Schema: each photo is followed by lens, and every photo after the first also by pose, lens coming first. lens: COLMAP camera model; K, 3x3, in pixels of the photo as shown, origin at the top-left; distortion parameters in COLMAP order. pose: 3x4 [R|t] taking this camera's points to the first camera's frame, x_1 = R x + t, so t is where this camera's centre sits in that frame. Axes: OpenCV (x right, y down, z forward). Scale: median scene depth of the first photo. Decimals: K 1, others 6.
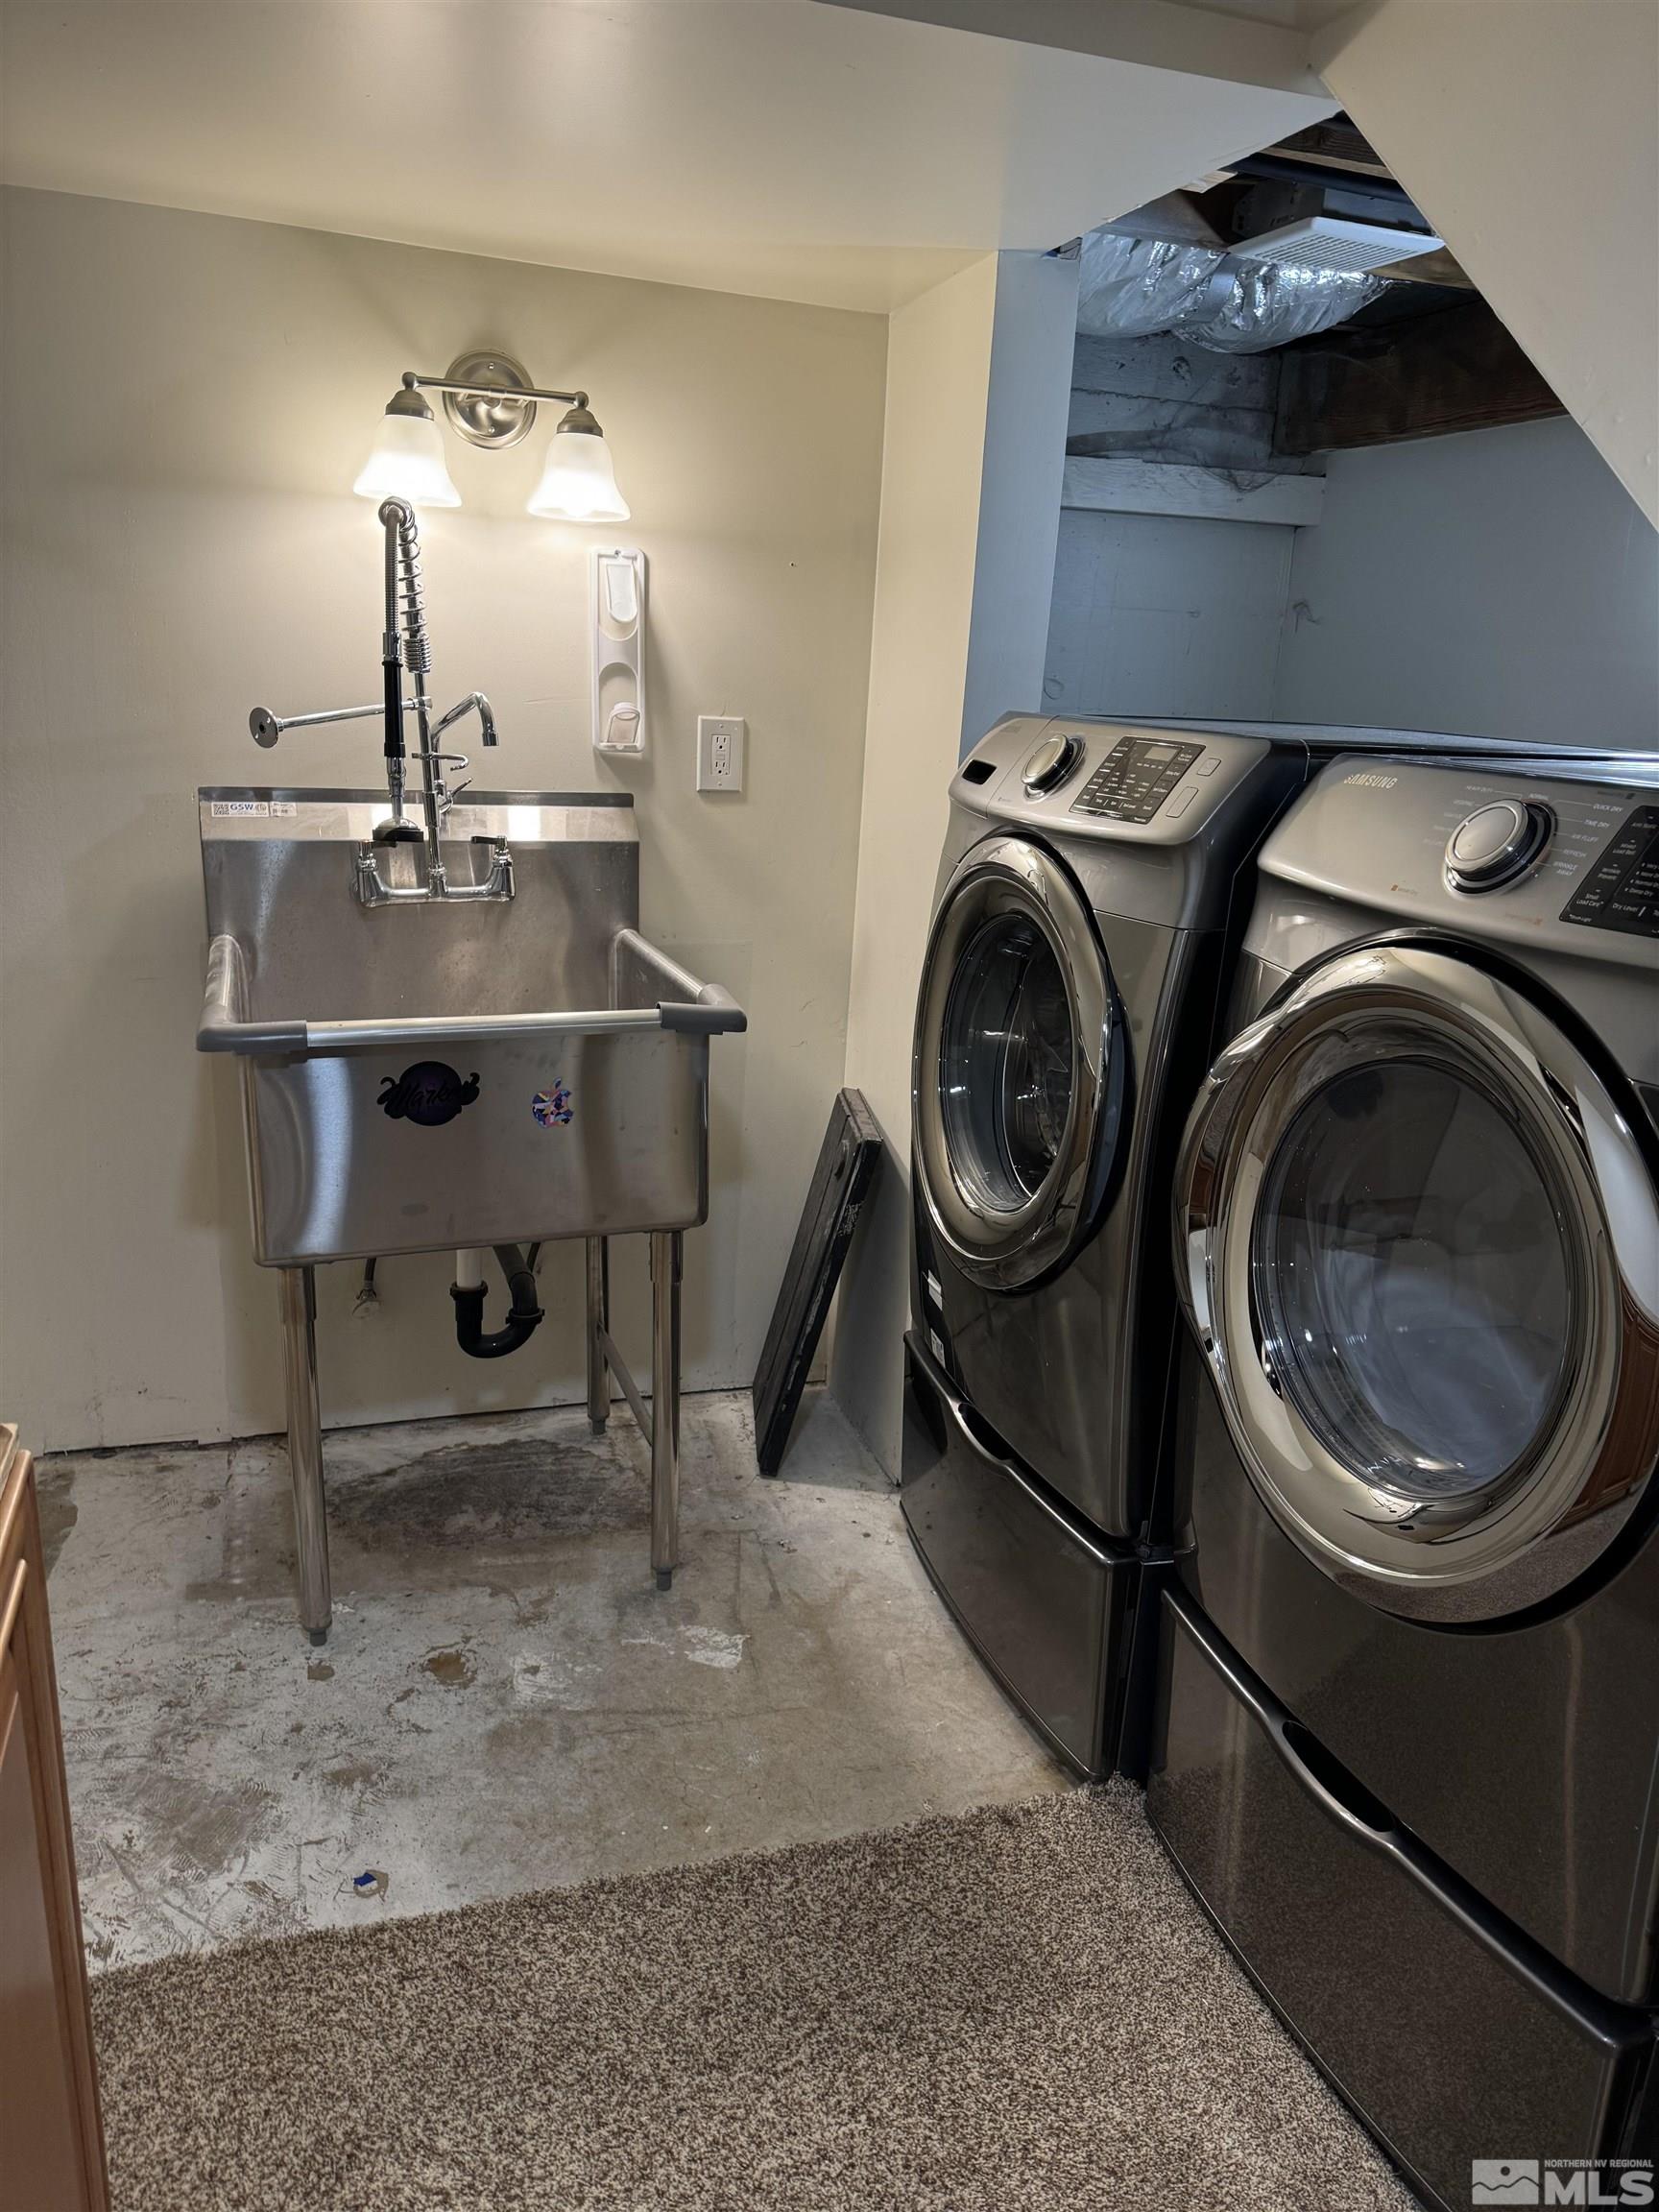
lens RADIAL K [[1541.7, 0, 836.2], [0, 1541.7, 1099.9], [0, 0, 1]] dist [0.119951, -0.198972]
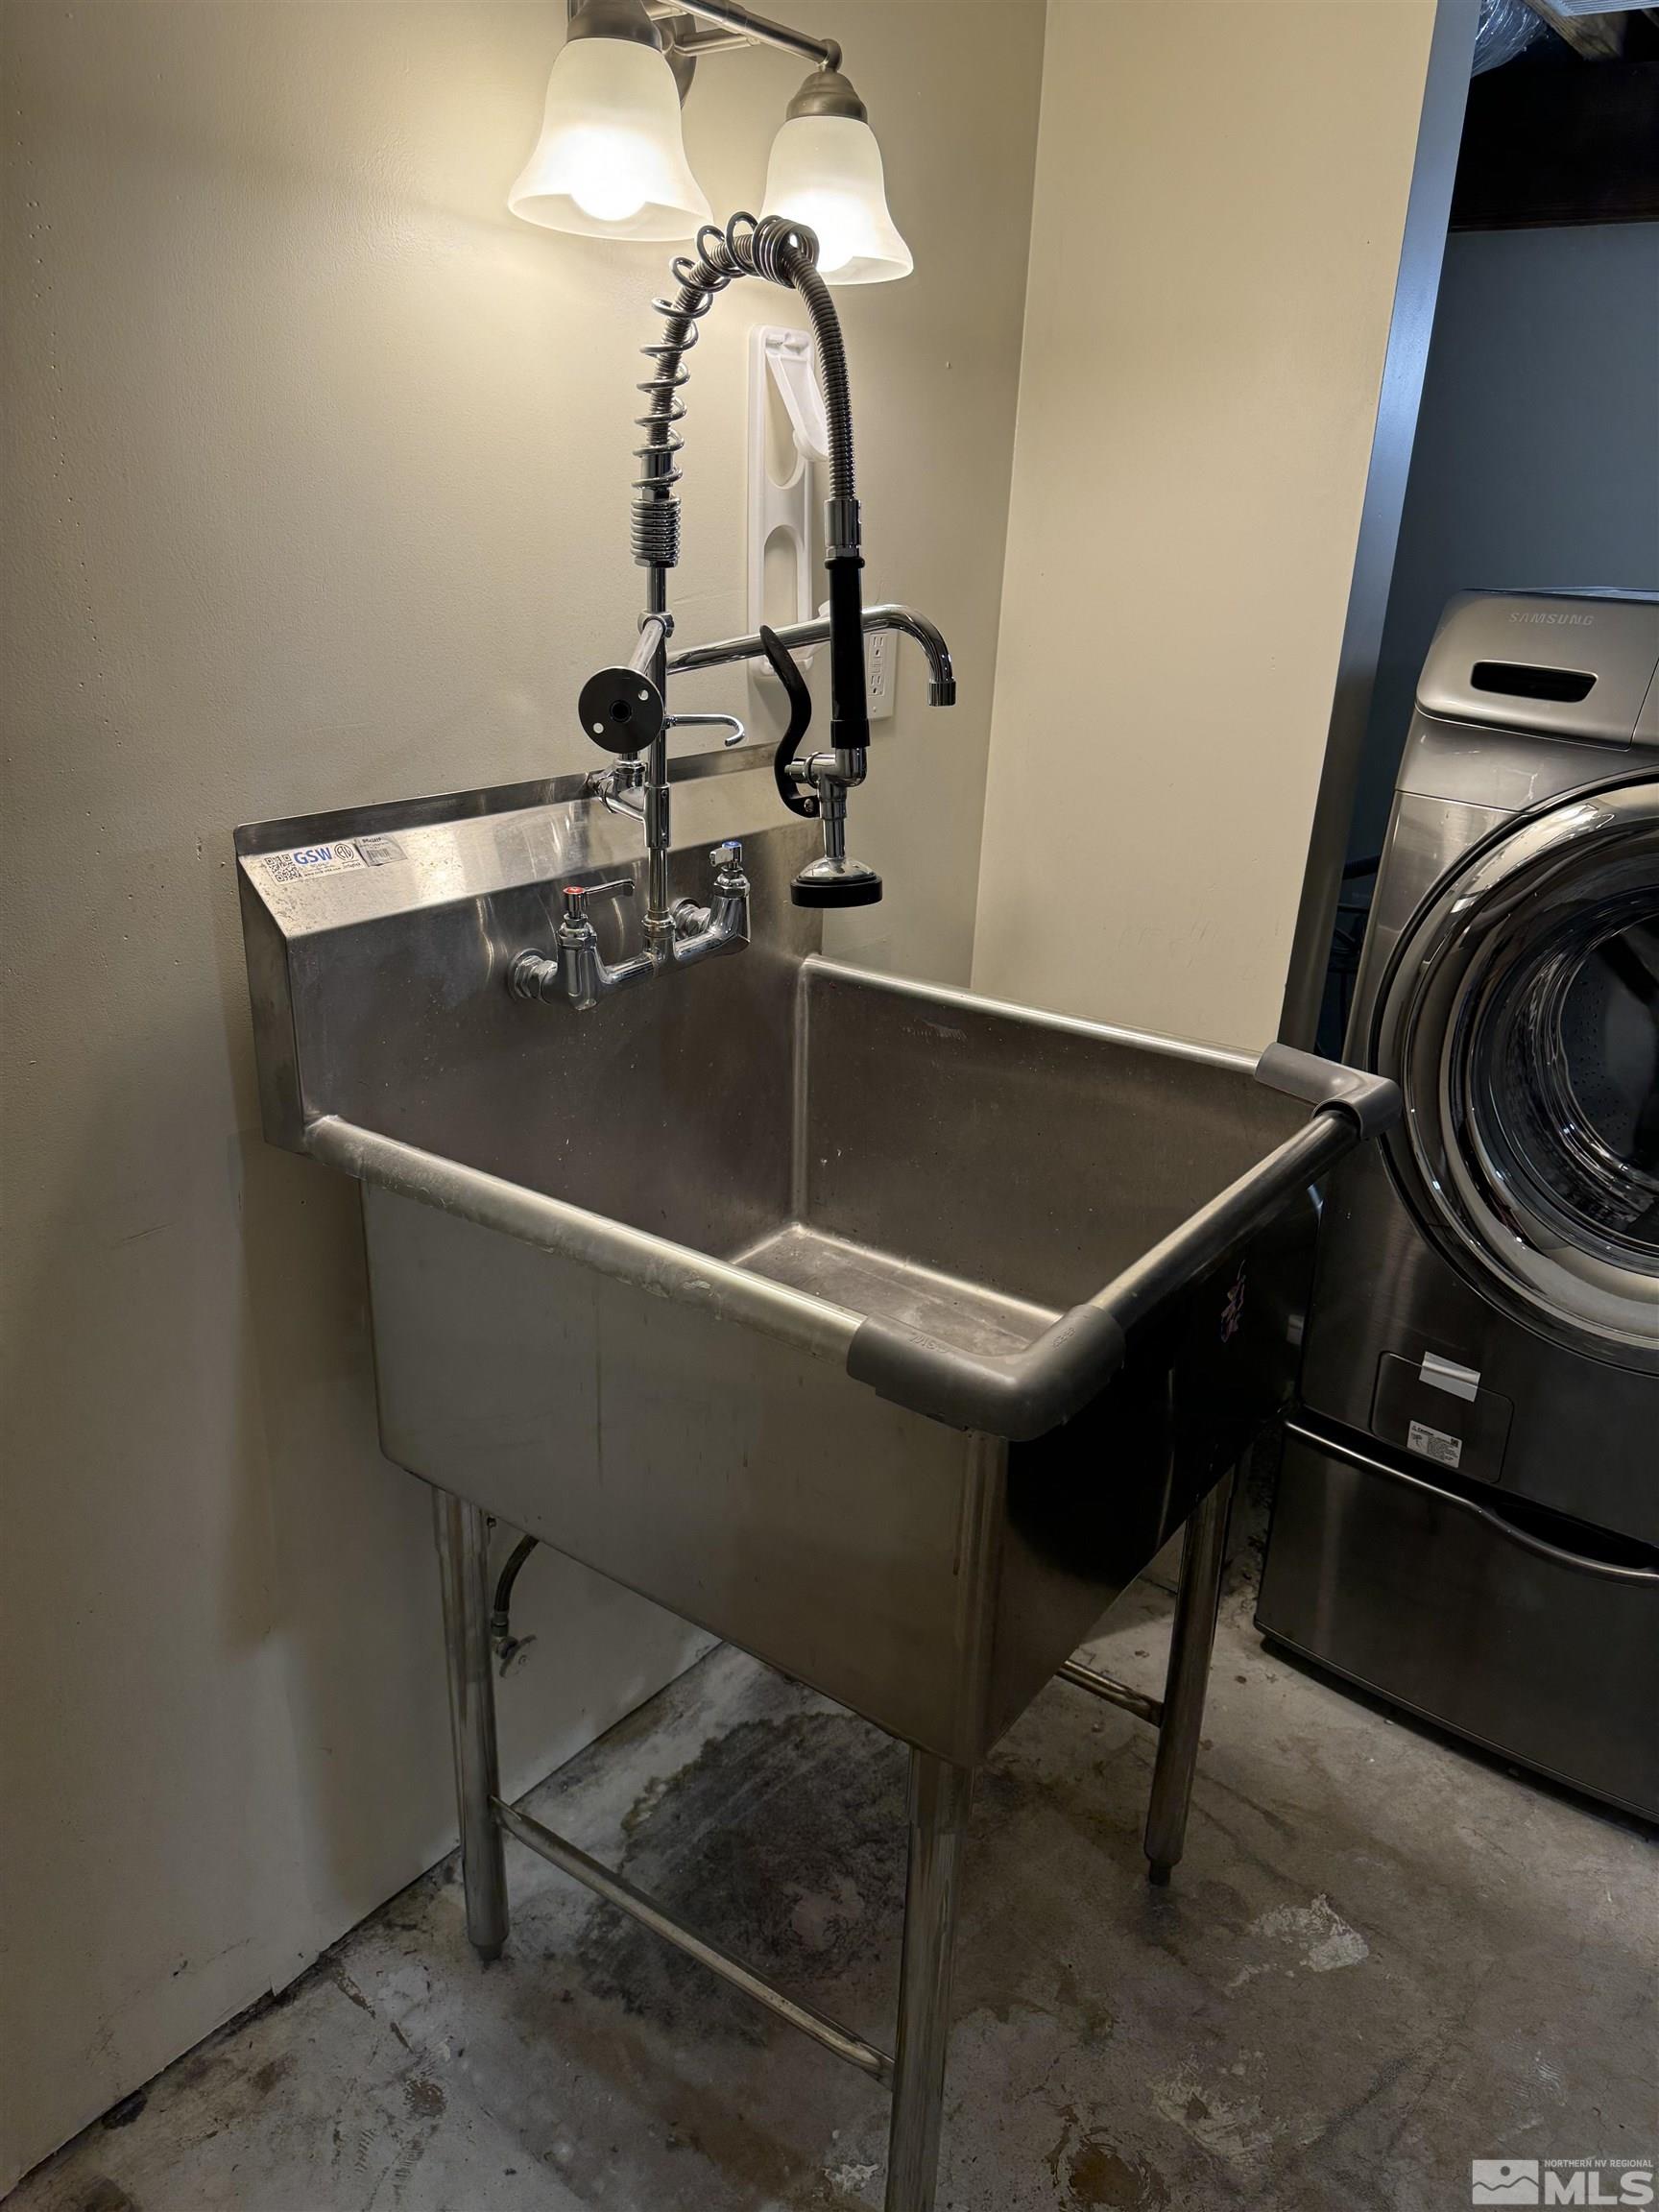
lens RADIAL K [[1562.6, 0, 829.5], [0, 1562.6, 1106.0], [0, 0, 1]] dist [0.002806, 0.001673]
pose [[0.820301, -0.215816, 0.529651, -0.537610], [0.148927, 0.974727, 0.166518, -0.173238], [-0.552202, -0.057715, 0.831710, 0.510481]]
